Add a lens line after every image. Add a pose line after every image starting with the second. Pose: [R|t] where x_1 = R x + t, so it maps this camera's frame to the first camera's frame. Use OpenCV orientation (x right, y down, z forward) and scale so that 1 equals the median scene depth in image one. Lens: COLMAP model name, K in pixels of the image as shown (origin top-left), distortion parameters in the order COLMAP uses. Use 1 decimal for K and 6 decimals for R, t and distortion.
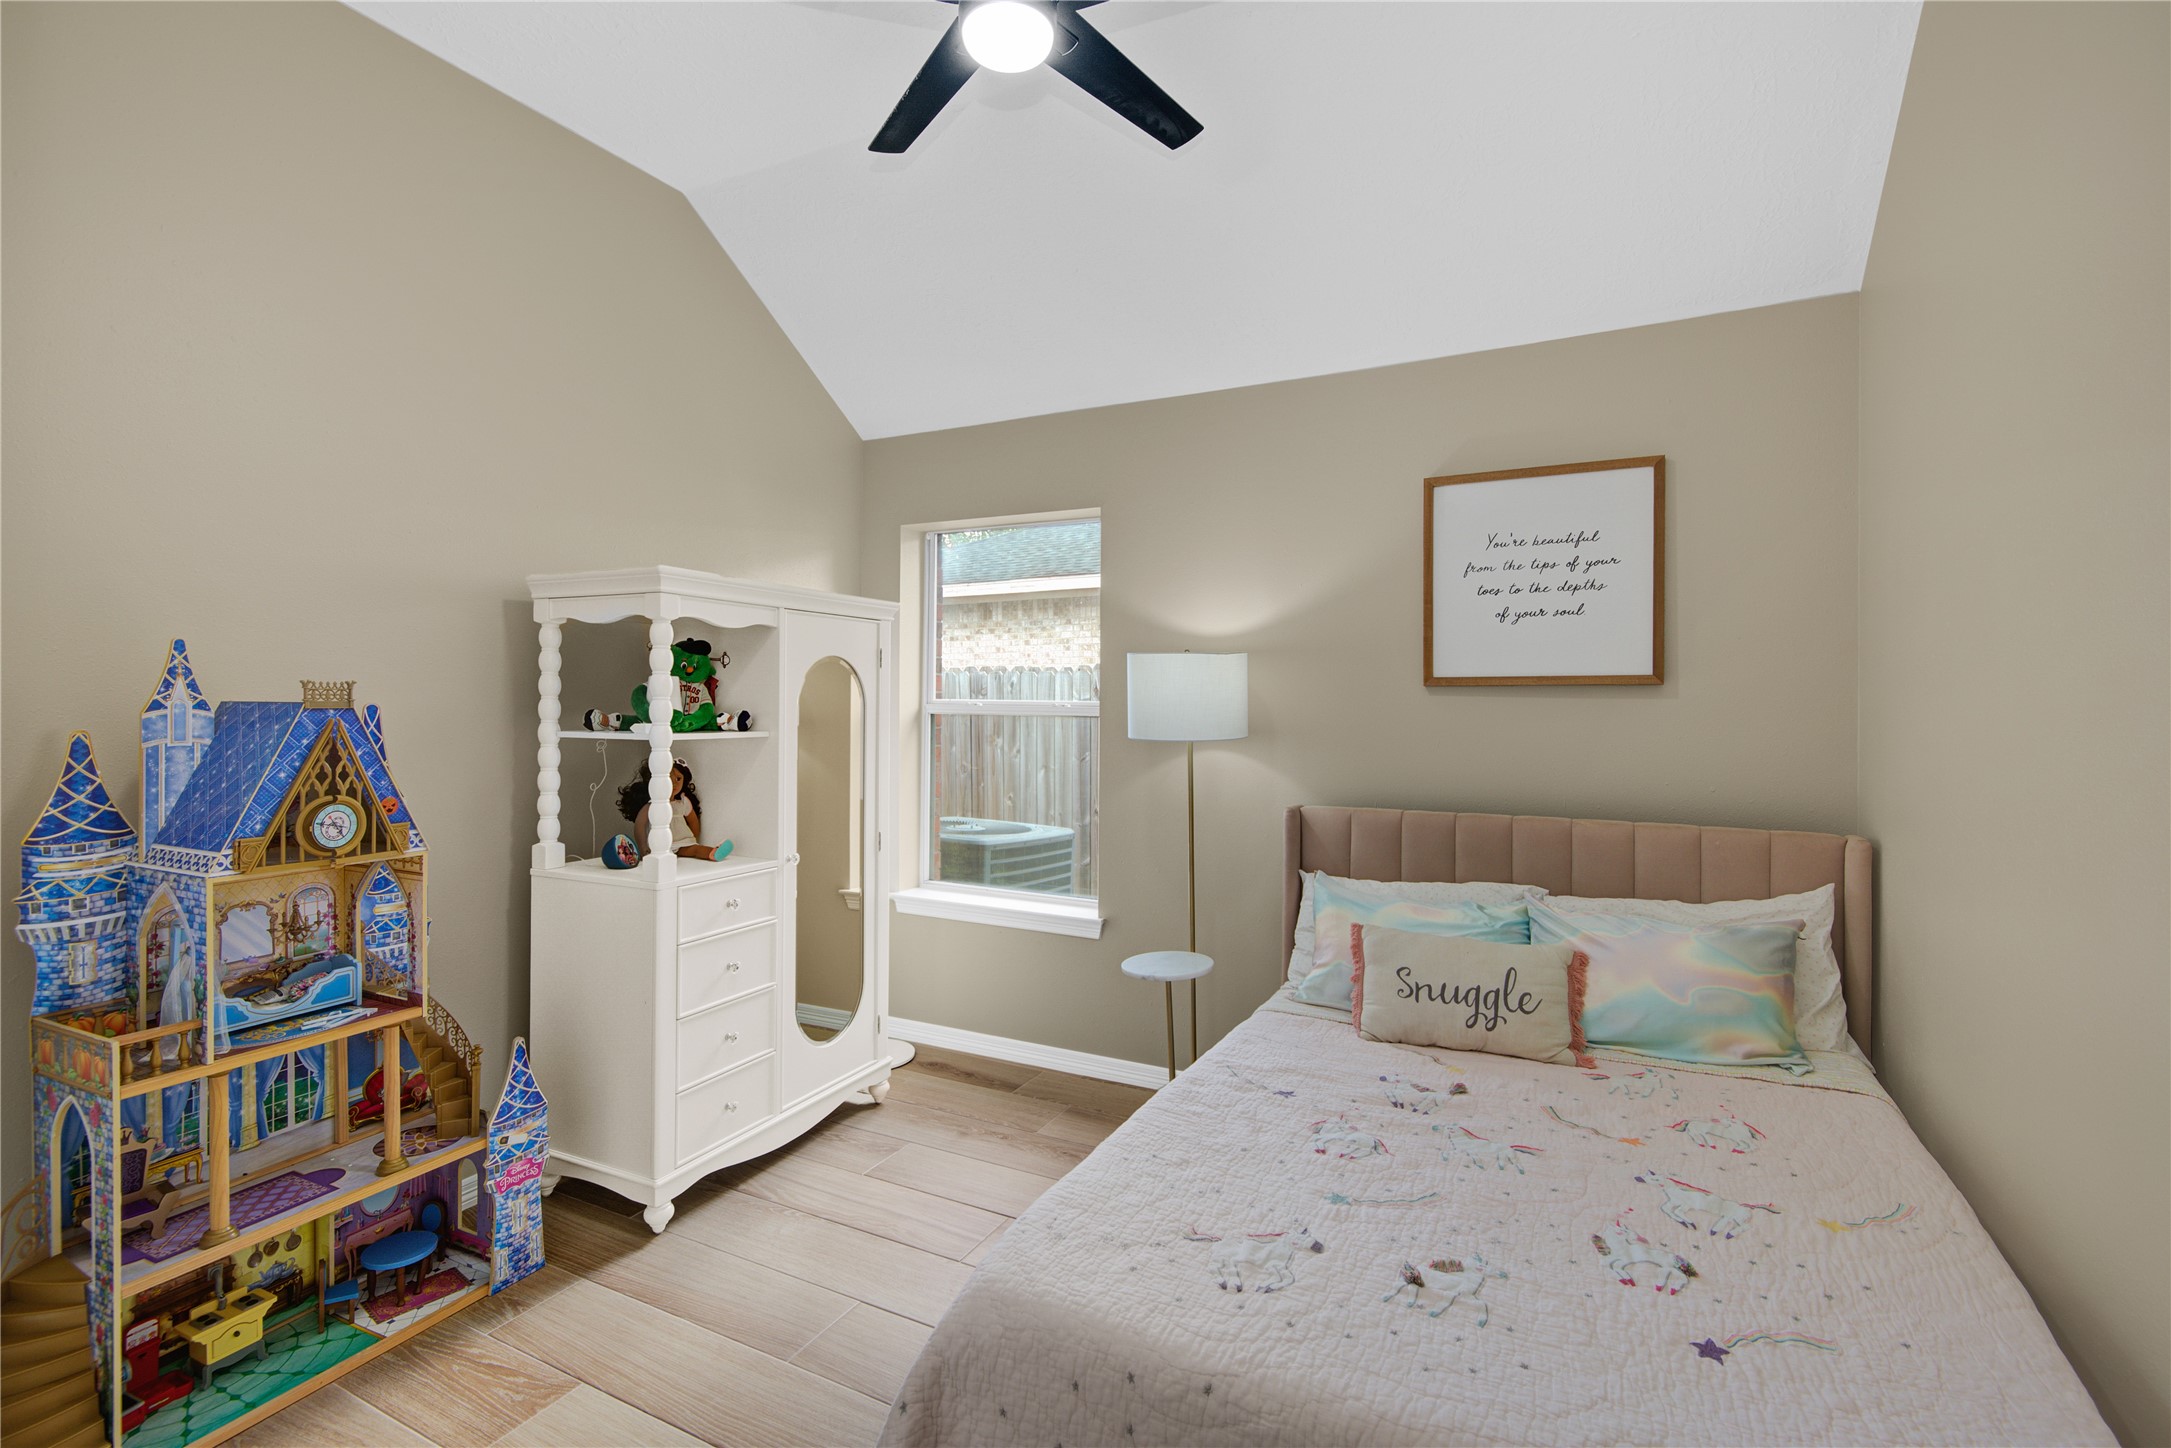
lens RADIAL K [[991.6, 0, 1091.5], [0, 991.6, 711.4], [0, 0, 1]] dist [0.000642, 0.000131]
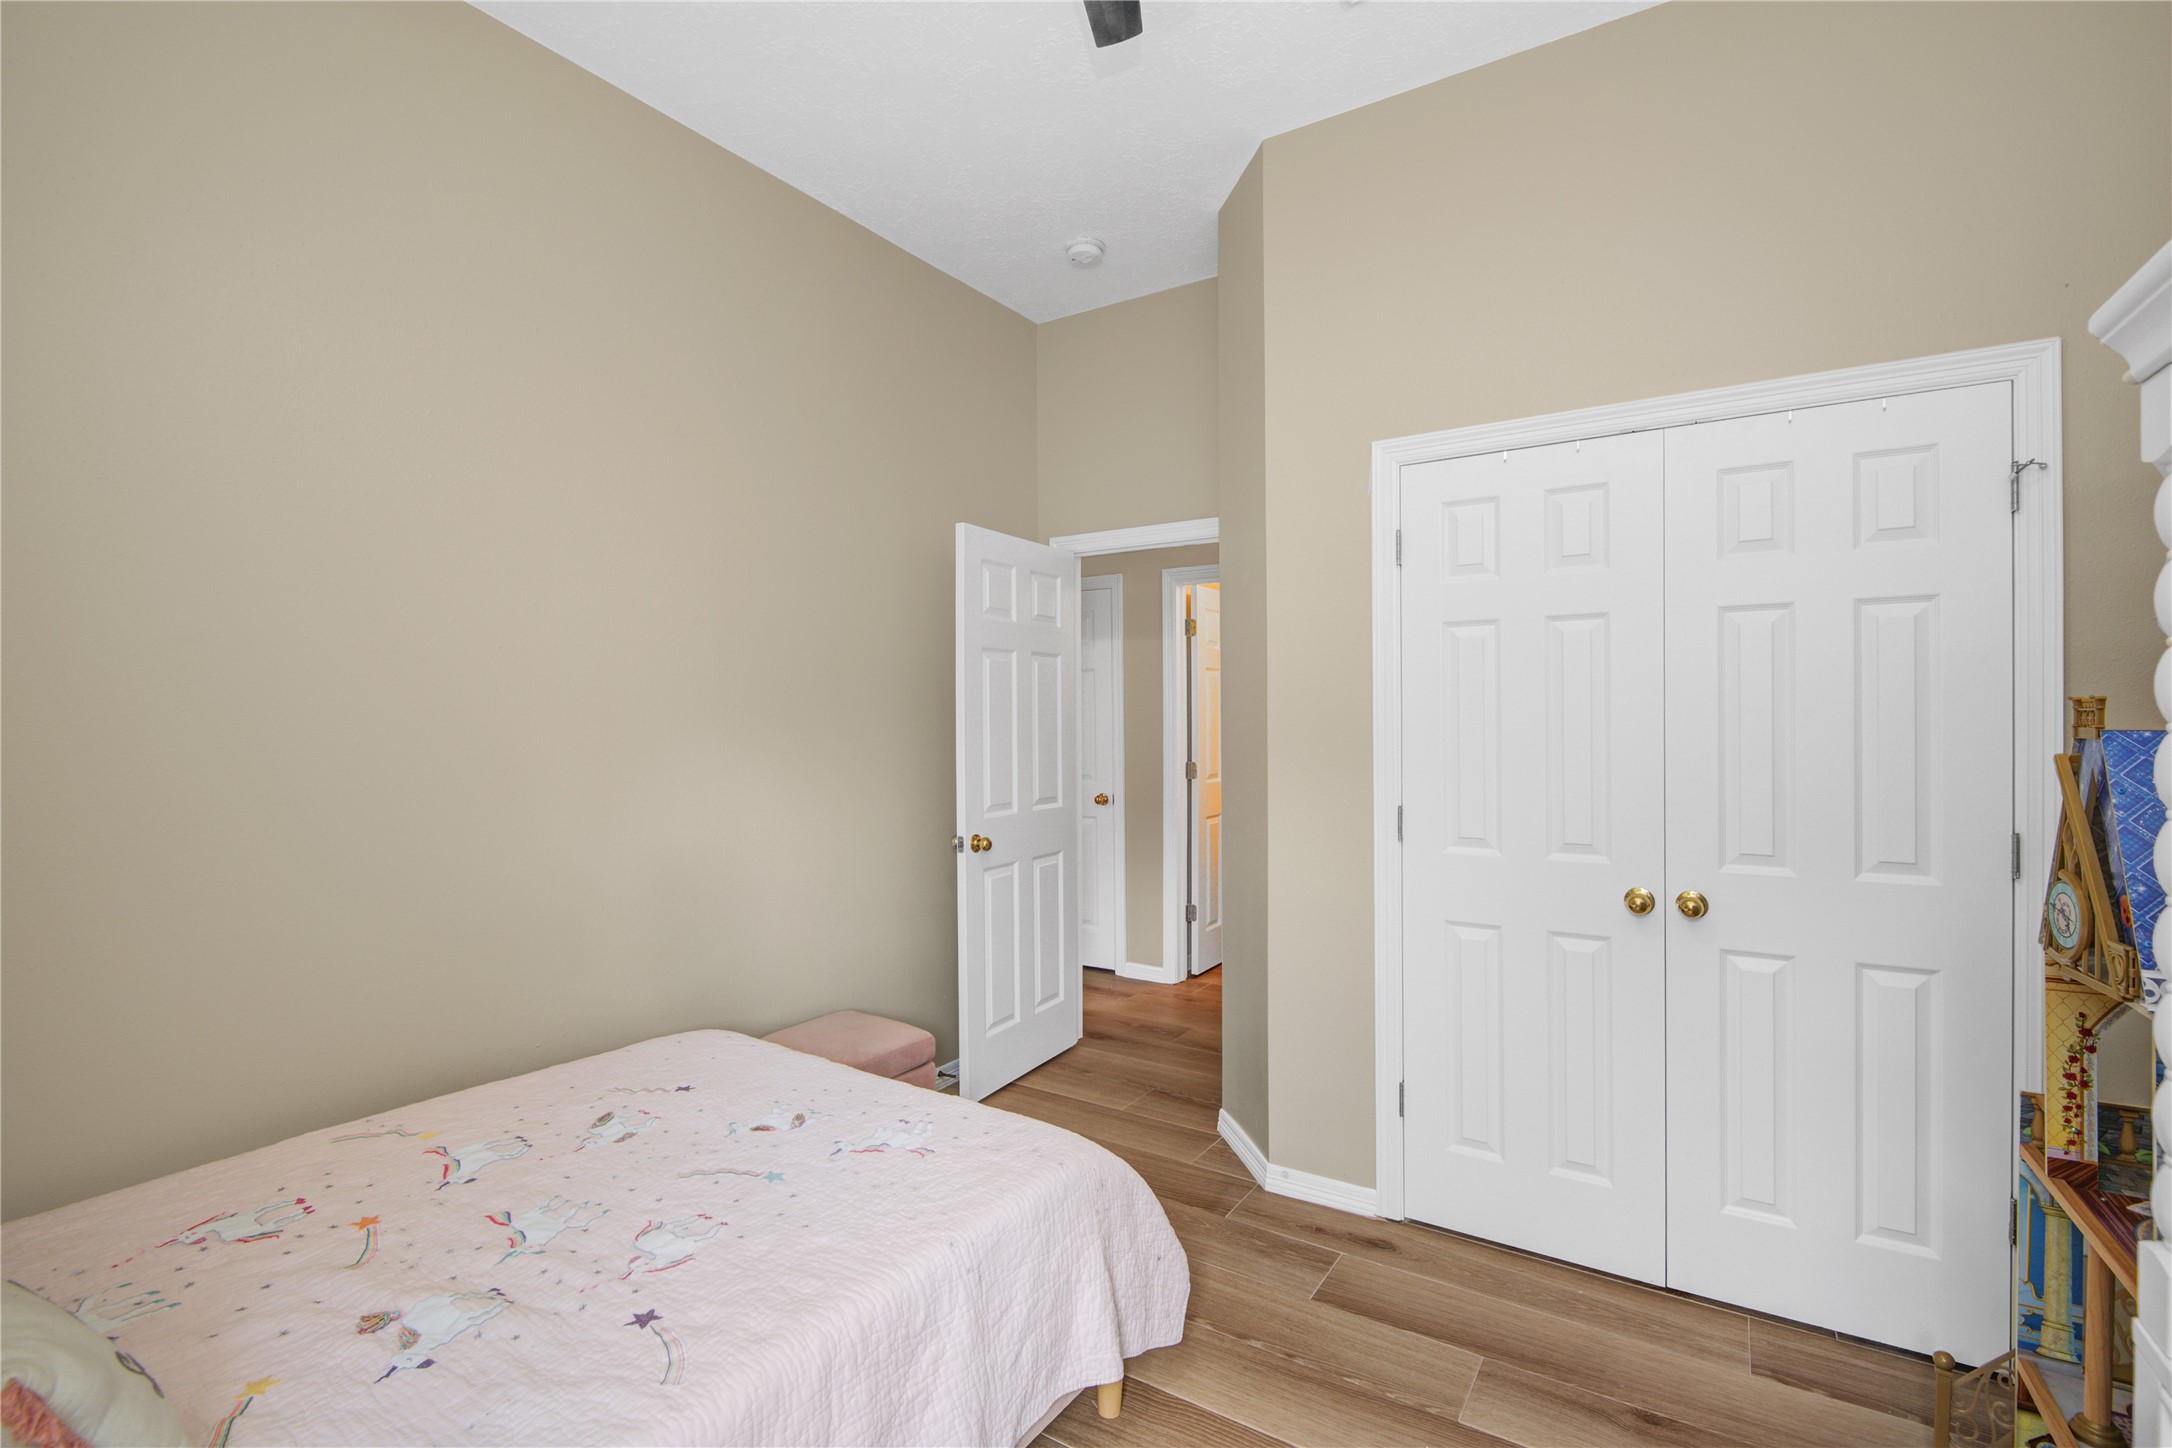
lens RADIAL K [[992.1, 0, 1088.3], [0, 992.1, 724.4], [0, 0, 1]] dist [0.000642, 0.000131]
pose [[-0.995522, -0.002536, 0.094497, -0.175740], [-0.001165, 0.999893, 0.014564, -0.022392], [-0.094524, 0.014388, -0.995419, 1.786529]]
